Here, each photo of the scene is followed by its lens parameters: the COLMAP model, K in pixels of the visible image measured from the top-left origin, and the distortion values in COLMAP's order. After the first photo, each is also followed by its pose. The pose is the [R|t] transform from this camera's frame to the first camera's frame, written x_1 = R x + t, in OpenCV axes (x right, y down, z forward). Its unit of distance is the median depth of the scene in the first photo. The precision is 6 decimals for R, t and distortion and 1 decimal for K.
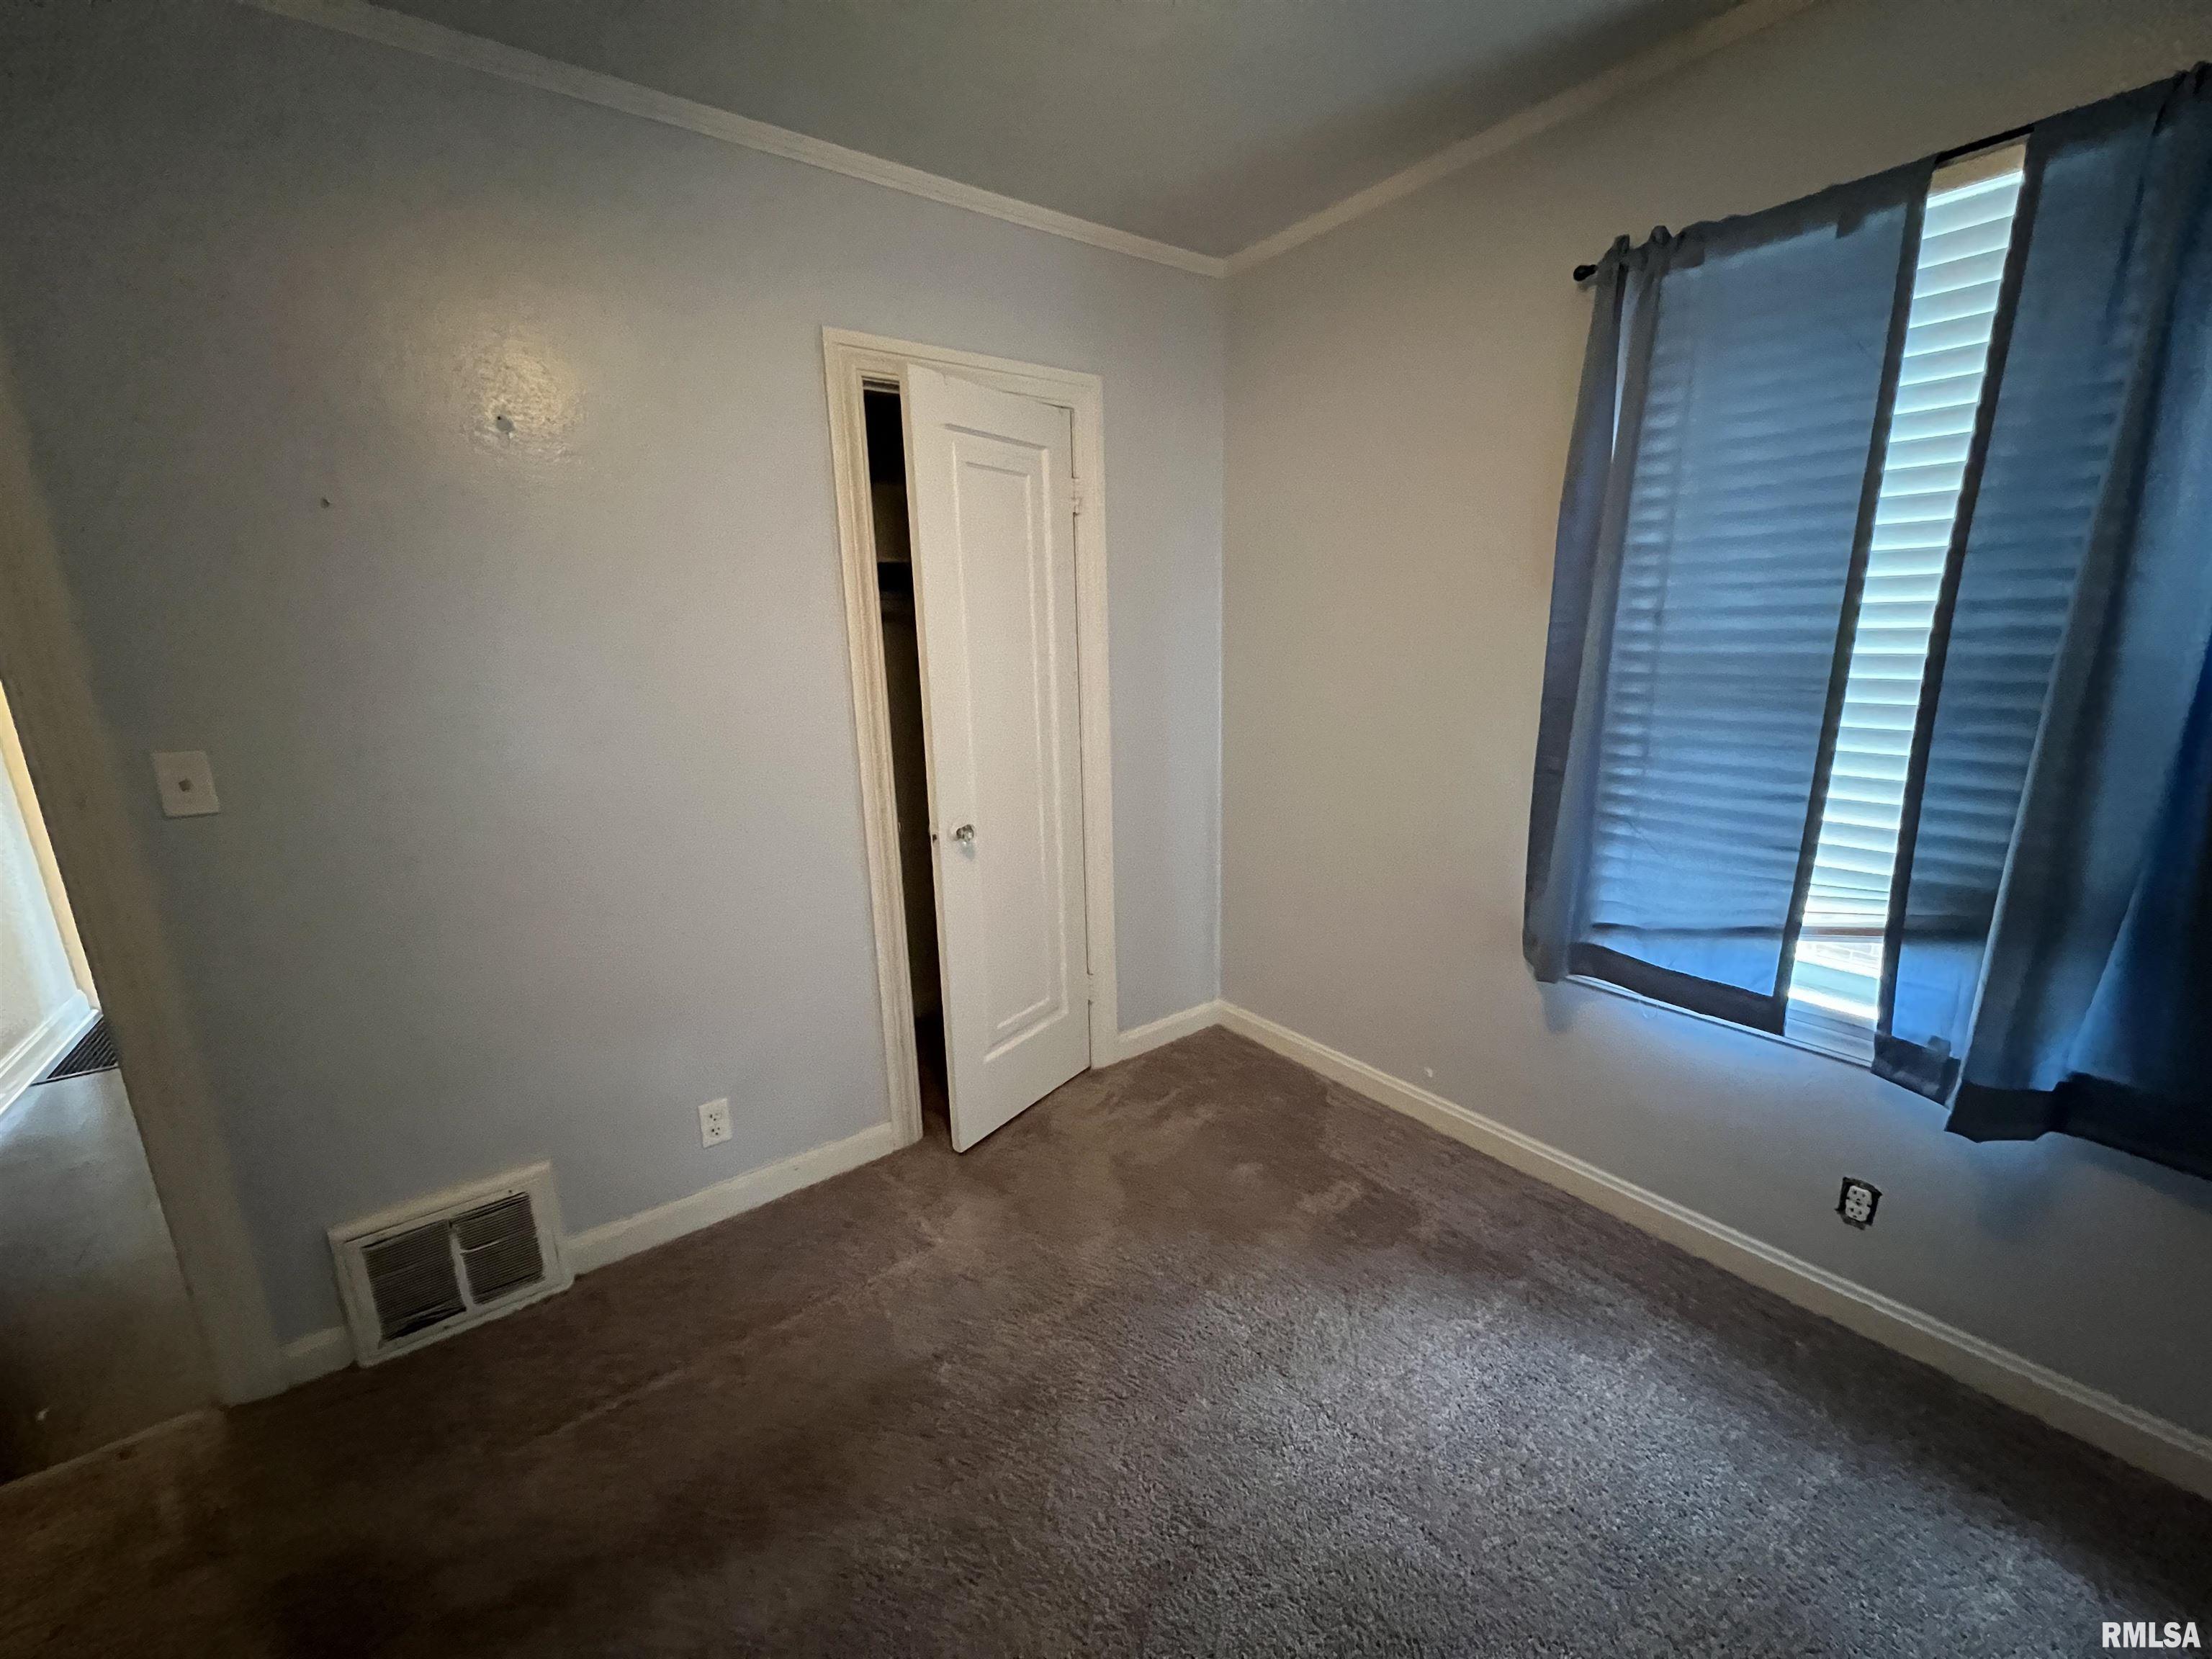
lens RADIAL K [[880.3, 0, 1105.3], [0, 880.3, 830.5], [0, 0, 1]] dist [-0.000551, -0.000797]
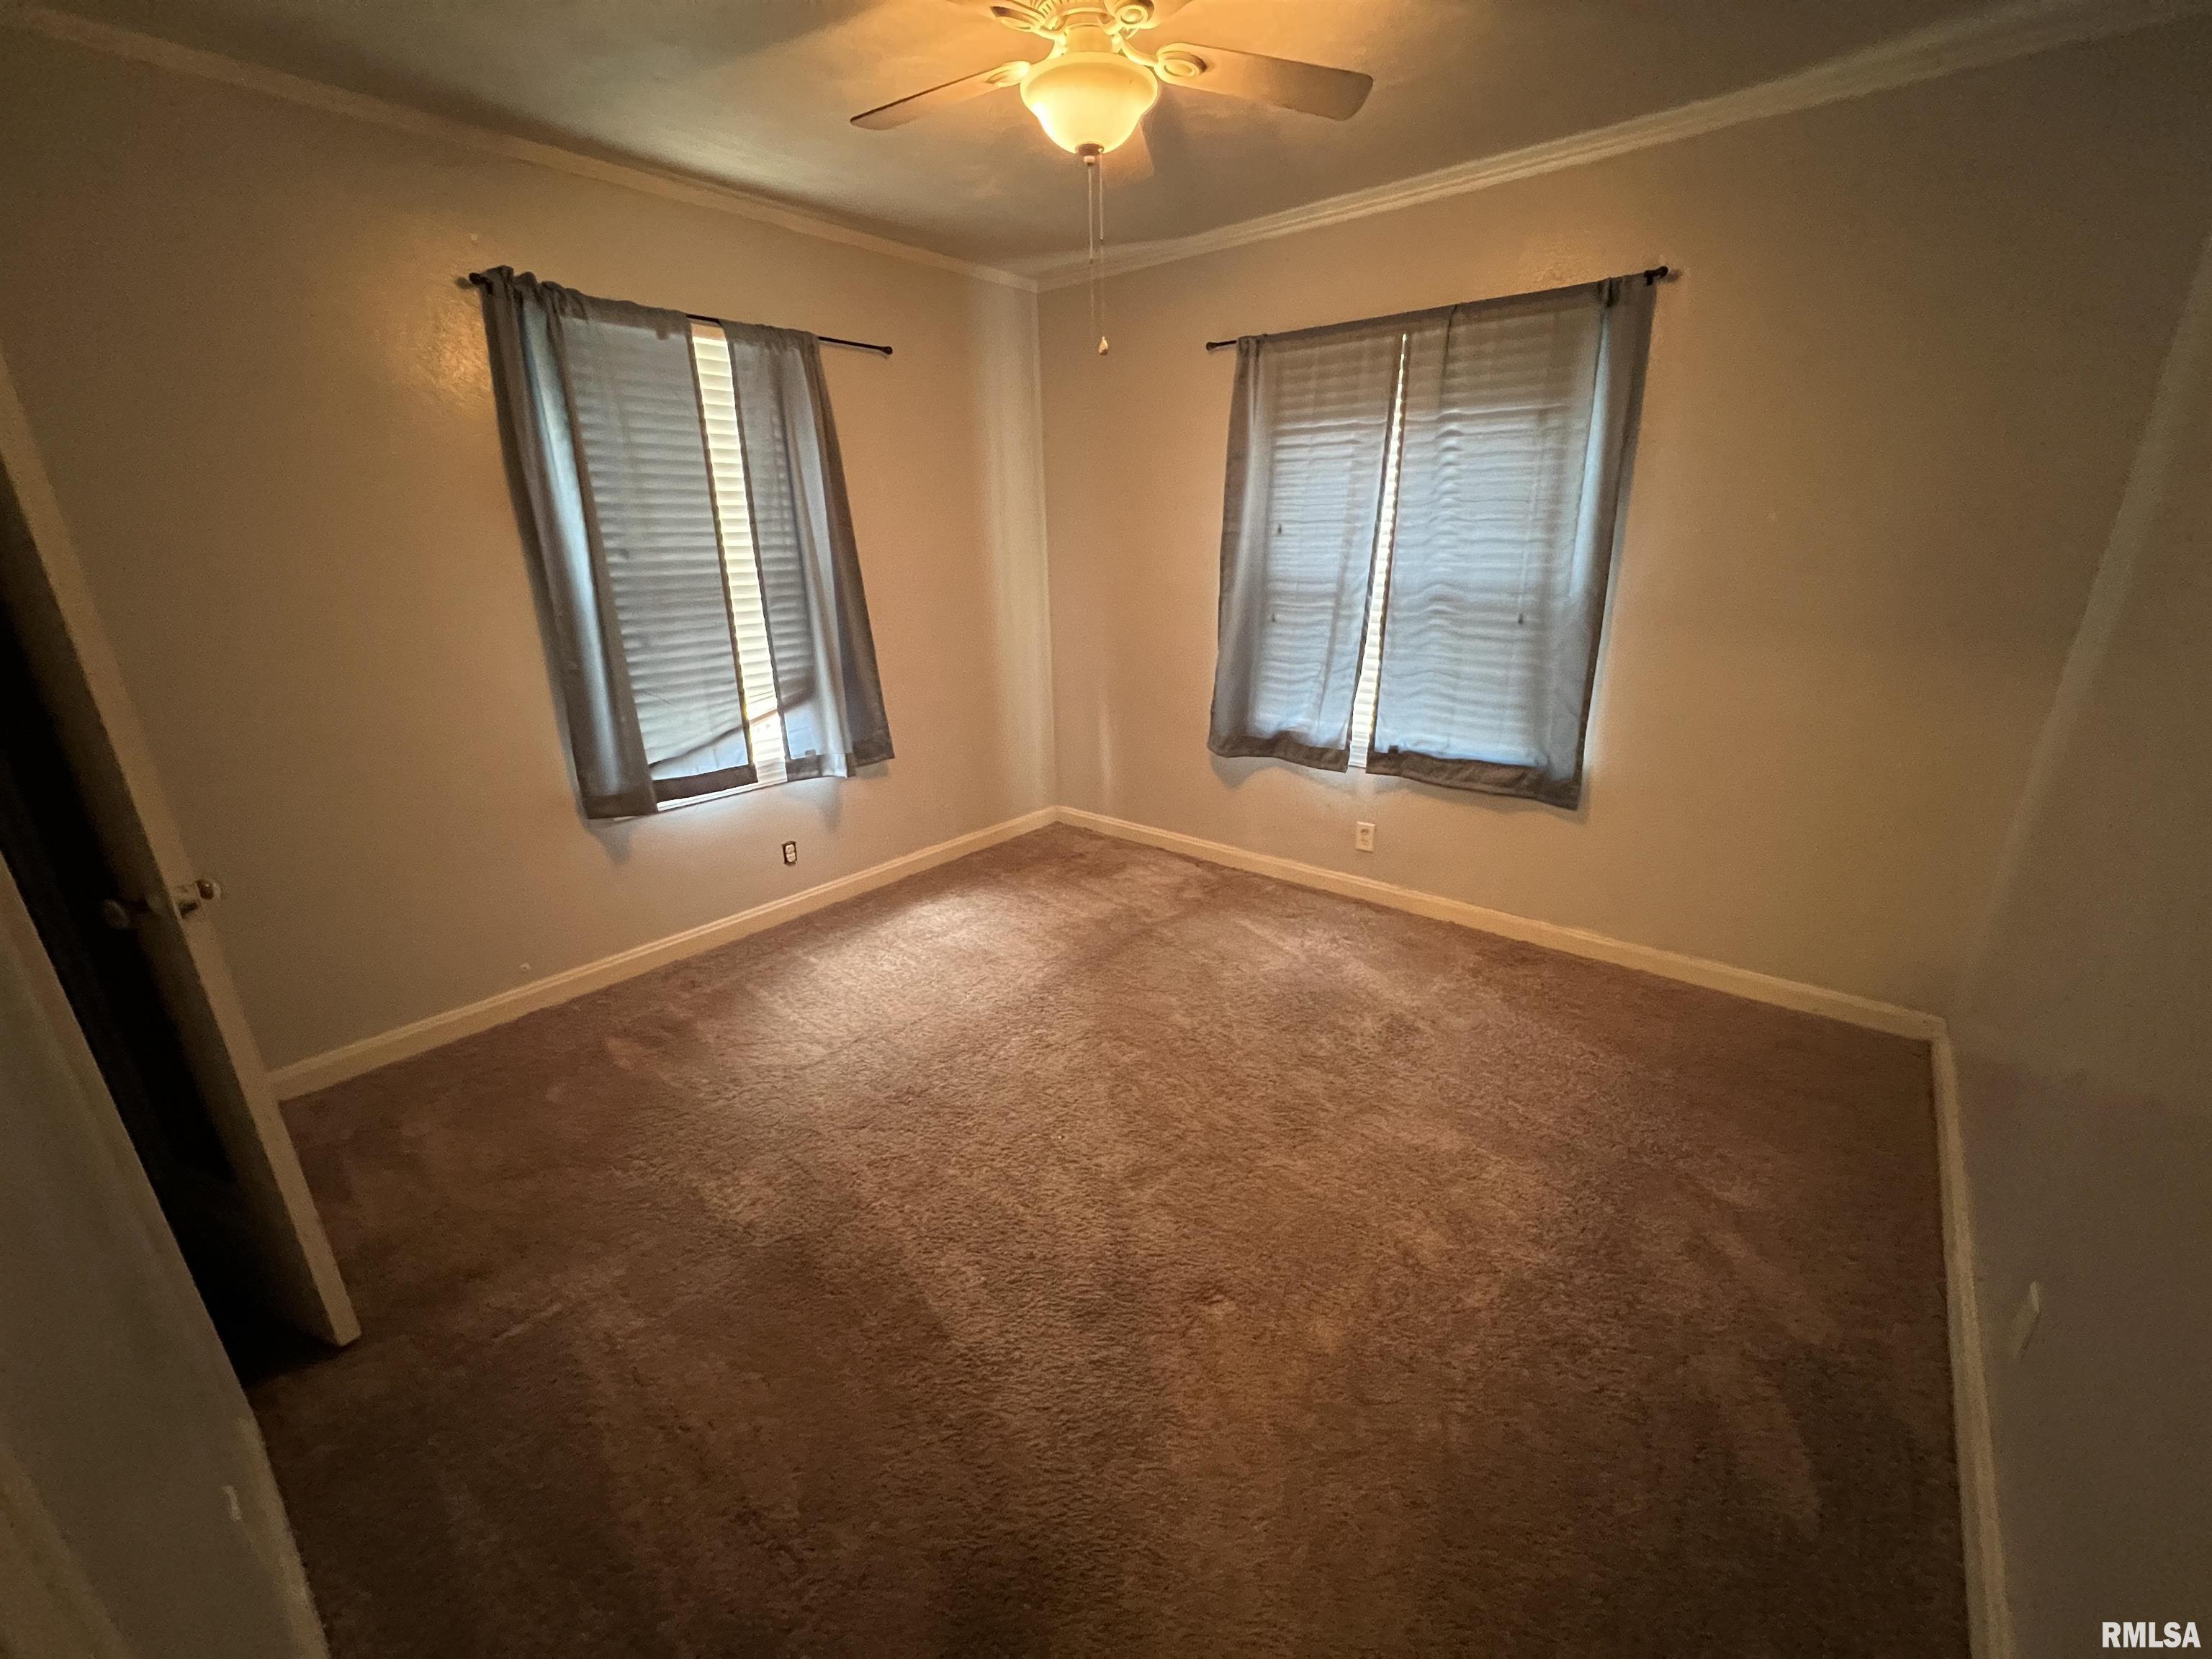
lens RADIAL K [[880.3, 0, 1108.6], [0, 880.3, 831.6], [0, 0, 1]] dist [-0.000551, -0.000797]
pose [[-0.235012, -0.282072, 0.930164, -1.196885], [0.236662, 0.911561, 0.336225, -0.125479], [-0.942741, 0.299151, -0.147472, 0.620769]]
